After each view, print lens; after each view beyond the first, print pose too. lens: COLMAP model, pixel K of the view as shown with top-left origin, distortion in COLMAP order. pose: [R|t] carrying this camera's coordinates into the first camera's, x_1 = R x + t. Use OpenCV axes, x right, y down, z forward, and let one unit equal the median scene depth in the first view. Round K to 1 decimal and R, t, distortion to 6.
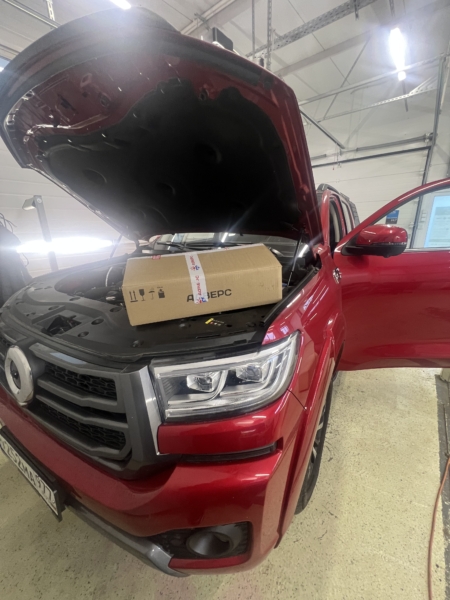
lens RADIAL K [[239.5, 0, 225.6], [0, 239.5, 301.1], [0, 0, 1]] dist [-0.001847, -0.000397]
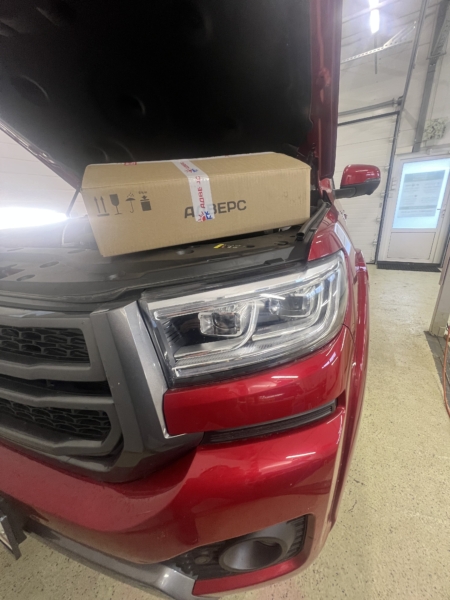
lens RADIAL K [[239.5, 0, 226.0], [0, 239.5, 301.1], [0, 0, 1]] dist [-0.001847, -0.000397]
pose [[0.991155, -0.074078, 0.110113, -0.126867], [0.068675, 0.996279, 0.052085, 0.194606], [-0.113561, -0.044063, 0.992553, 0.277995]]
